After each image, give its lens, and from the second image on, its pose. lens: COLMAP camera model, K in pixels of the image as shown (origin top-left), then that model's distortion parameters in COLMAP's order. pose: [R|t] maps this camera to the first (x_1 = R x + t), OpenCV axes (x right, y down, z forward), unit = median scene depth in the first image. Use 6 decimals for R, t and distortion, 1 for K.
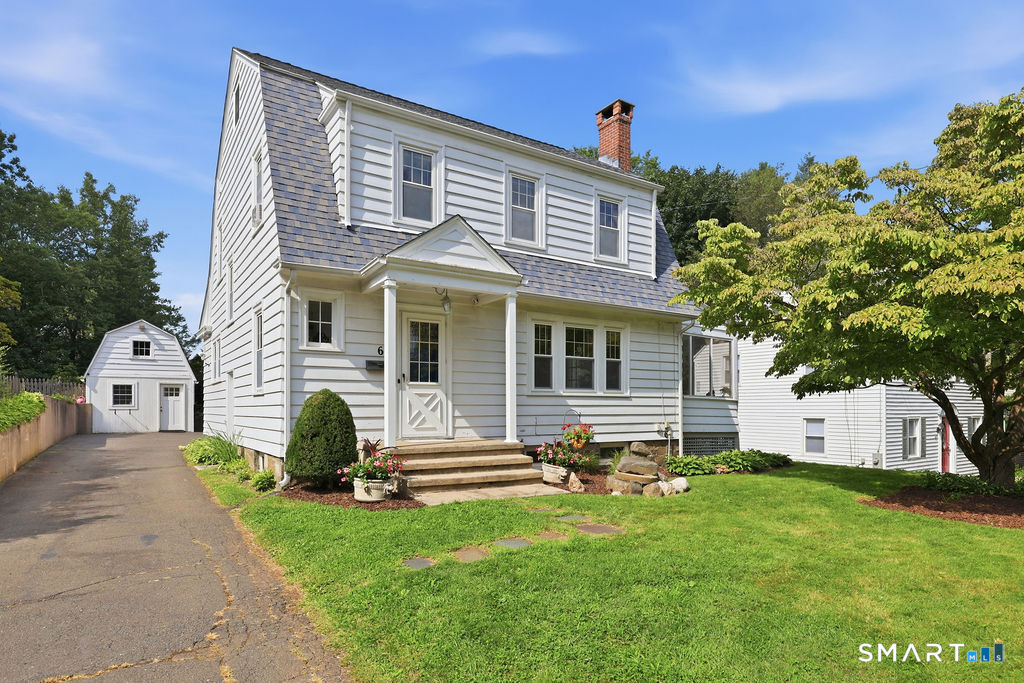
lens RADIAL K [[586.9, 0, 512.6], [0, 586.9, 406.6], [0, 0, 1]] dist [-0.005847, -0.000819]
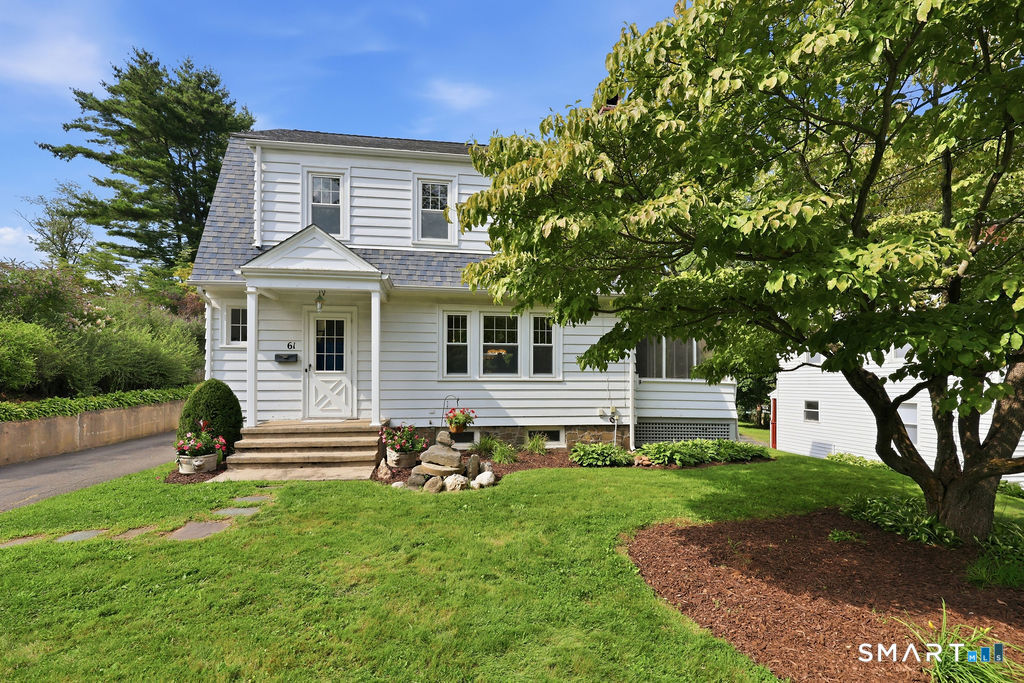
lens RADIAL K [[422.8, 0, 512.1], [0, 422.8, 383.1], [0, 0, 1]] dist [0.013671, 0.000025]
pose [[0.897988, -0.004542, -0.439997, 0.517391], [0.001975, 0.999978, -0.006293, -0.009891], [0.440016, 0.004782, 0.897977, 0.368351]]
